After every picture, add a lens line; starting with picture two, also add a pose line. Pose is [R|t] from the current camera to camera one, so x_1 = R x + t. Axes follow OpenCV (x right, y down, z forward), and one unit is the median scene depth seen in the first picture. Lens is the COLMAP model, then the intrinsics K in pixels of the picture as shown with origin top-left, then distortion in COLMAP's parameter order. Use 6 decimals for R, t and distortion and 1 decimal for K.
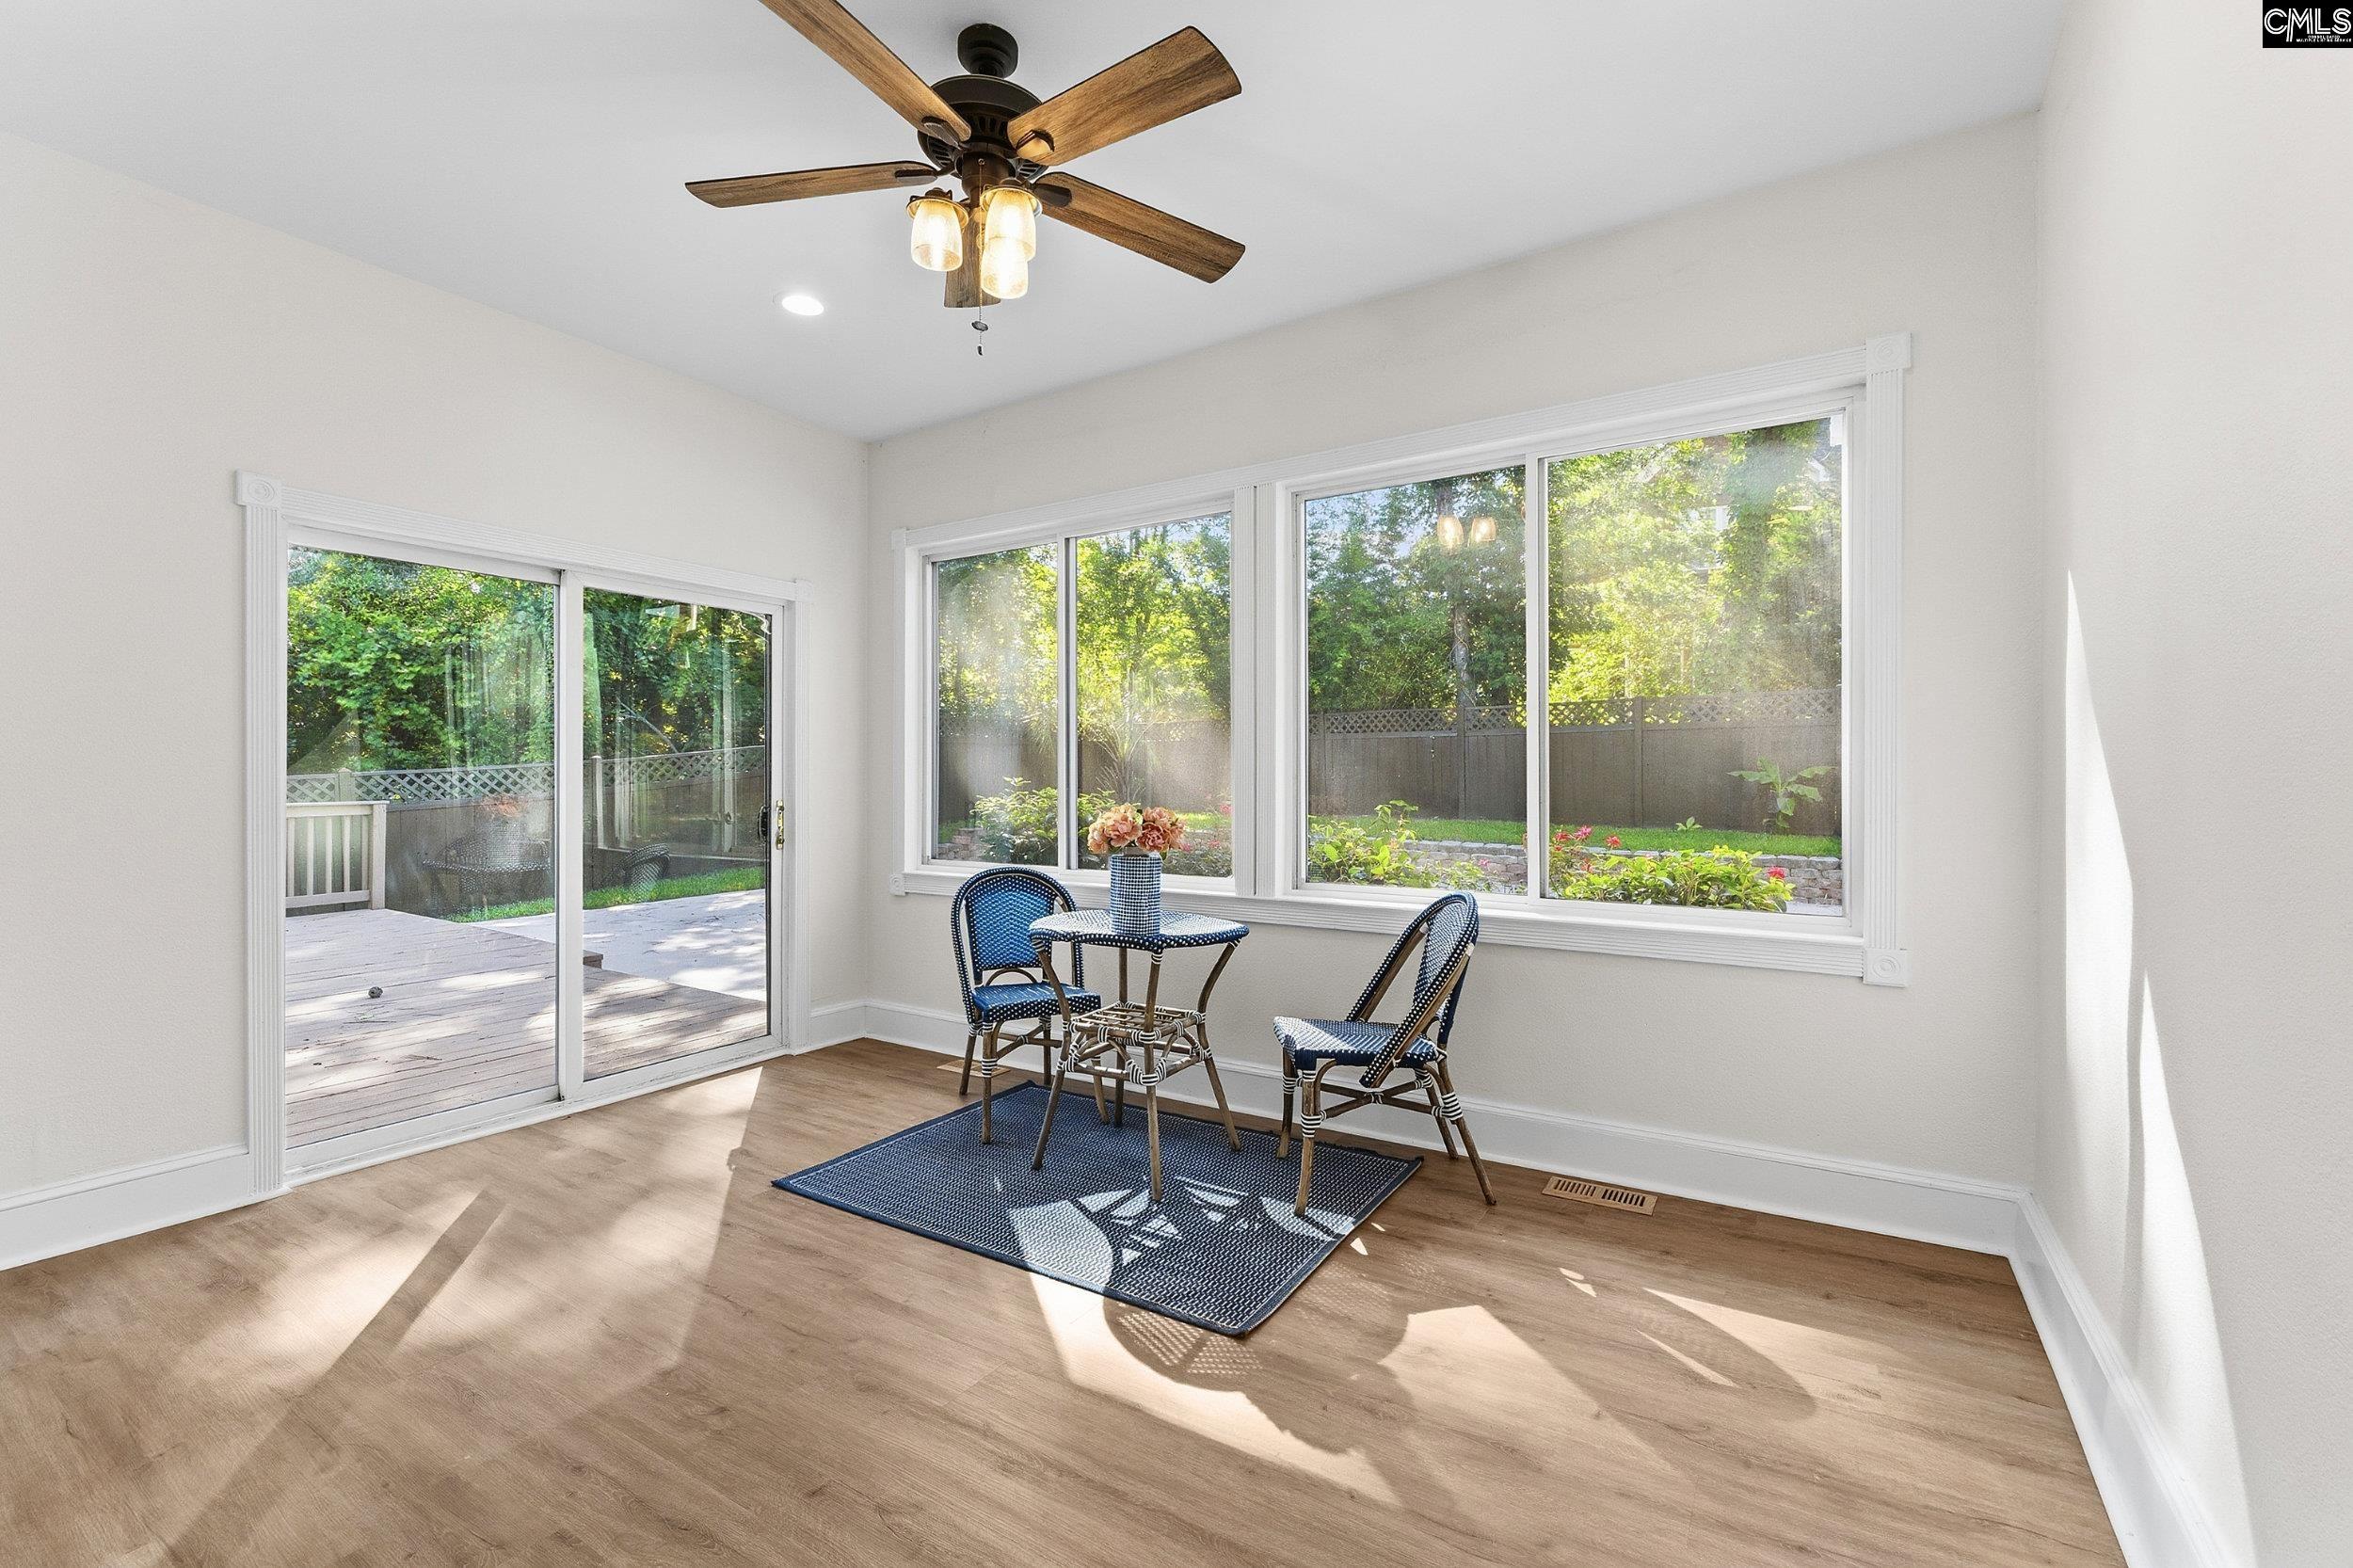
lens RADIAL K [[1004.0, 0, 1179.1], [0, 1004.0, 775.7], [0, 0, 1]] dist [-0.006252, -0.000475]
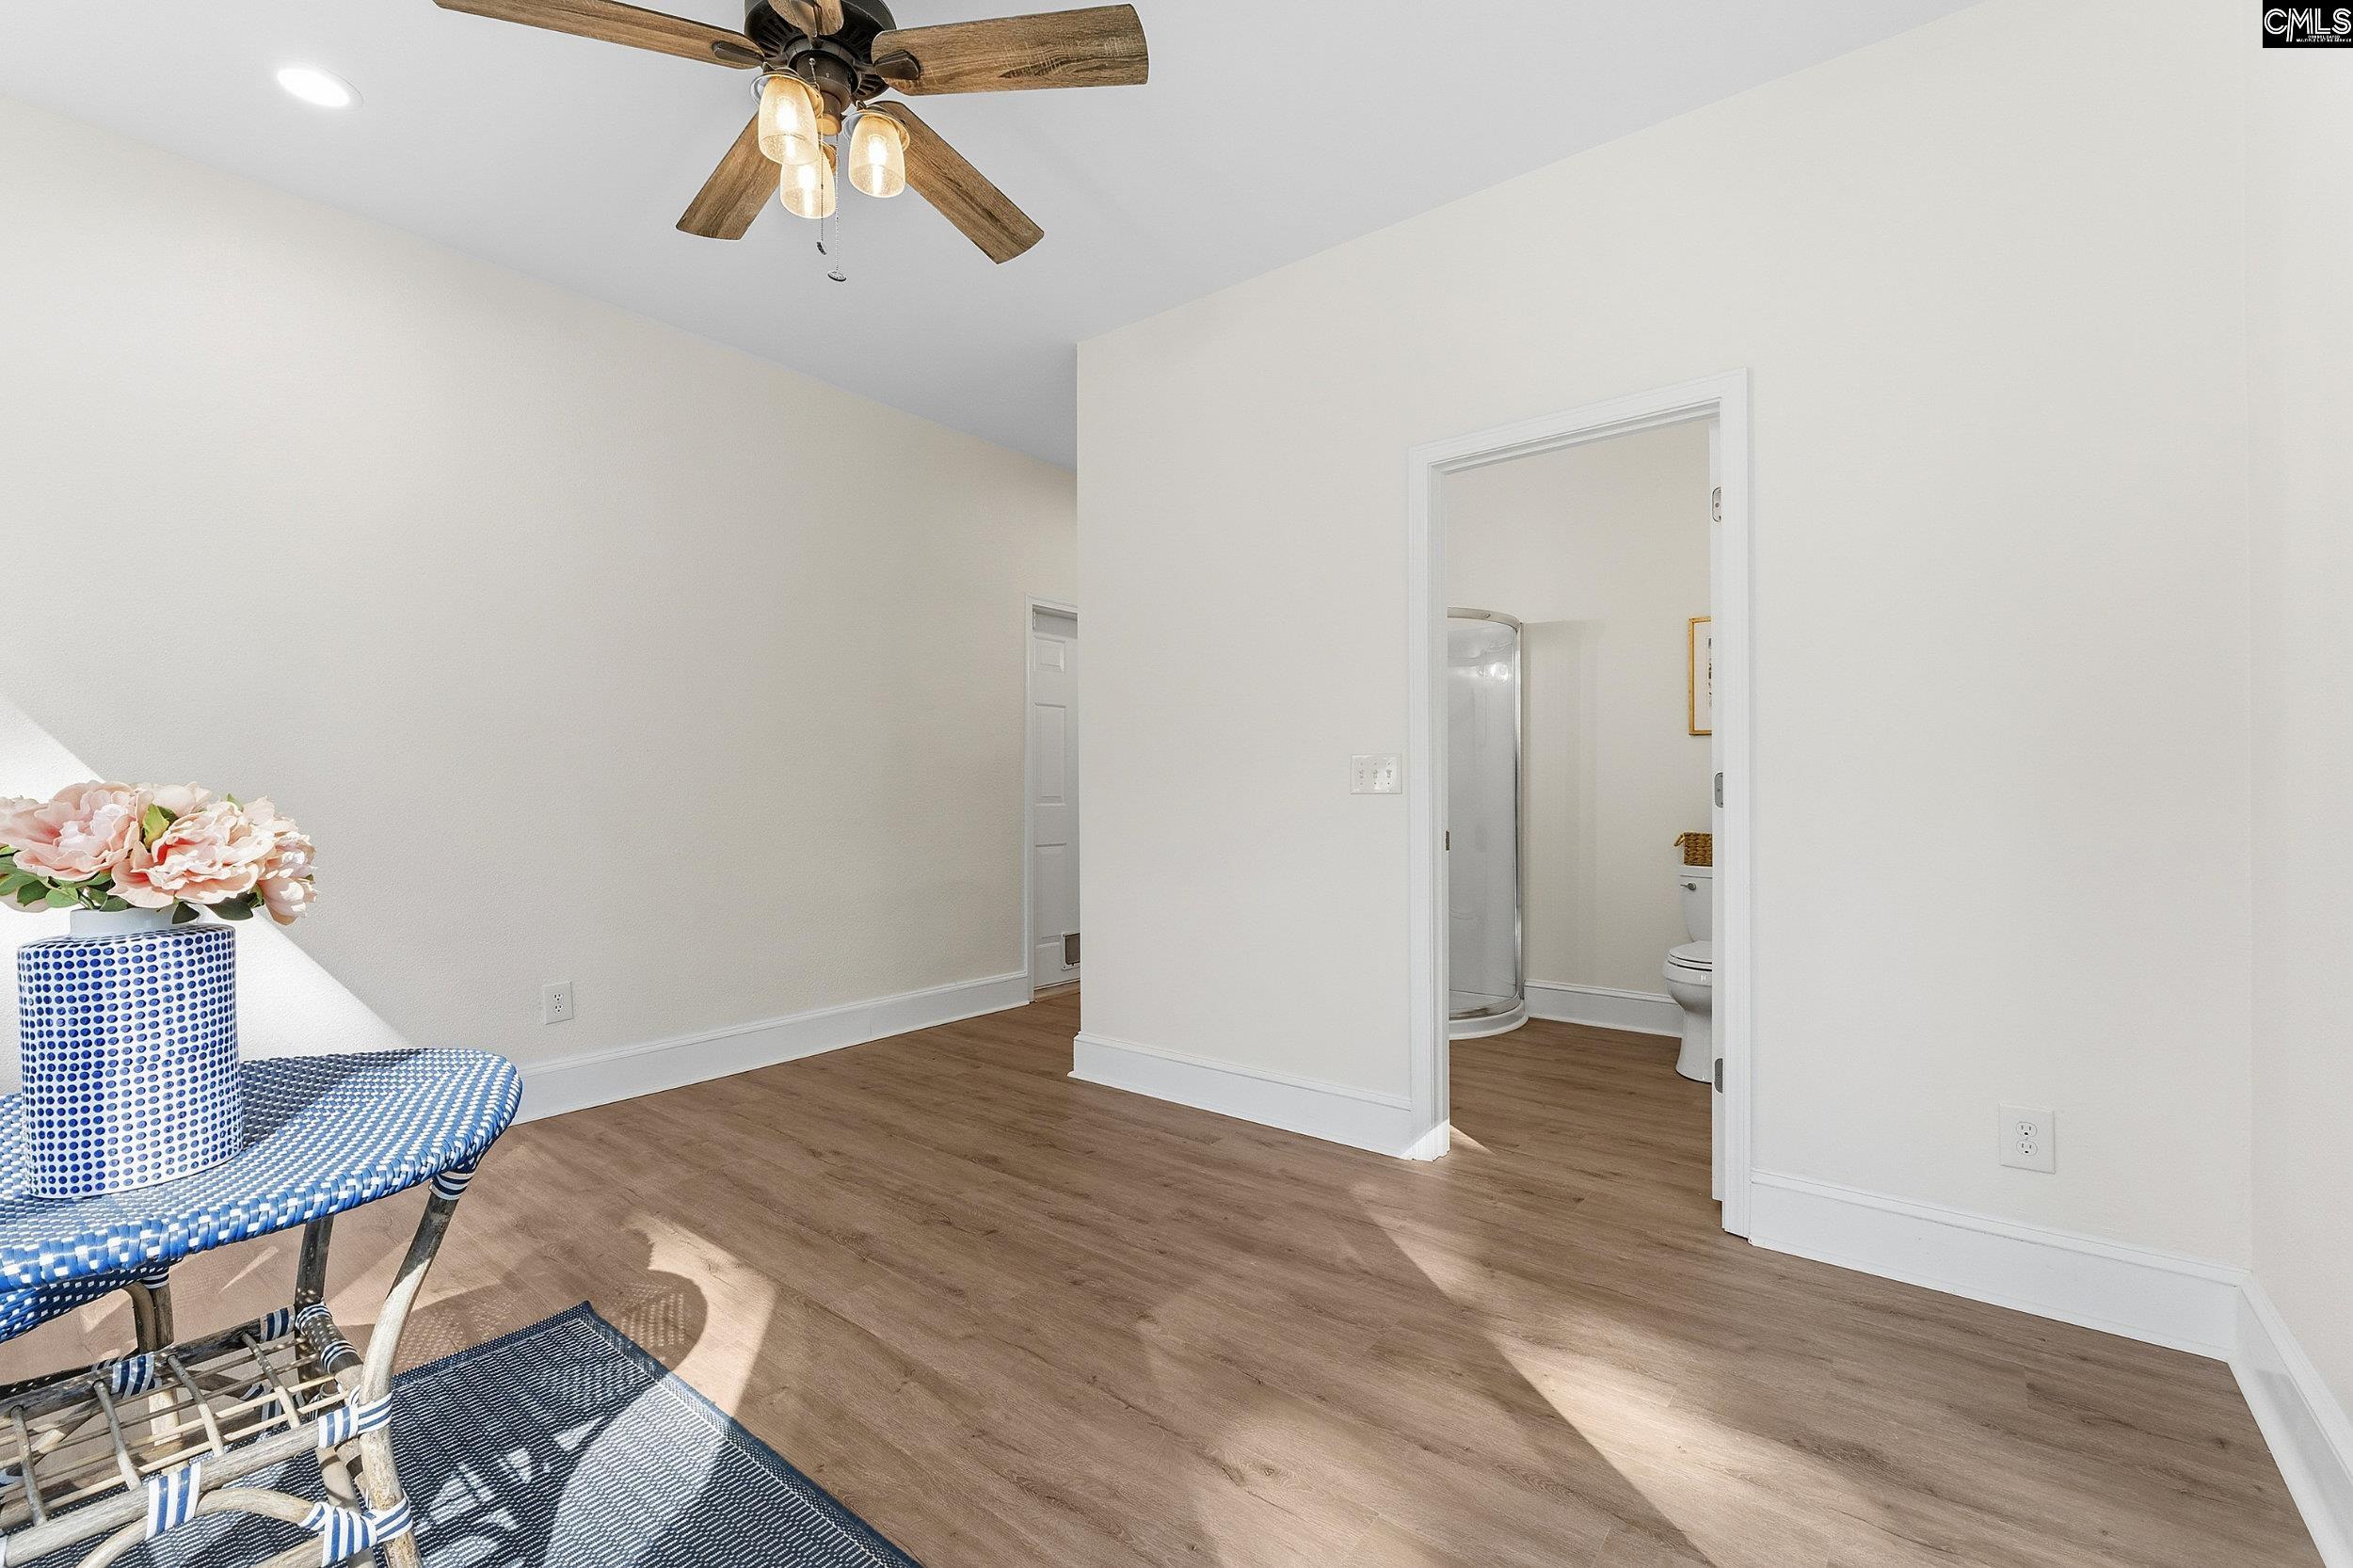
lens RADIAL K [[1004.0, 0, 1179.1], [0, 1004.0, 775.7], [0, 0, 1]] dist [-0.006252, -0.000475]
pose [[-0.994814, 0.007575, 0.101429, -0.611892], [0.005704, 0.999808, -0.018722, 0.050672], [-0.101552, -0.018046, -0.994667, 1.892581]]
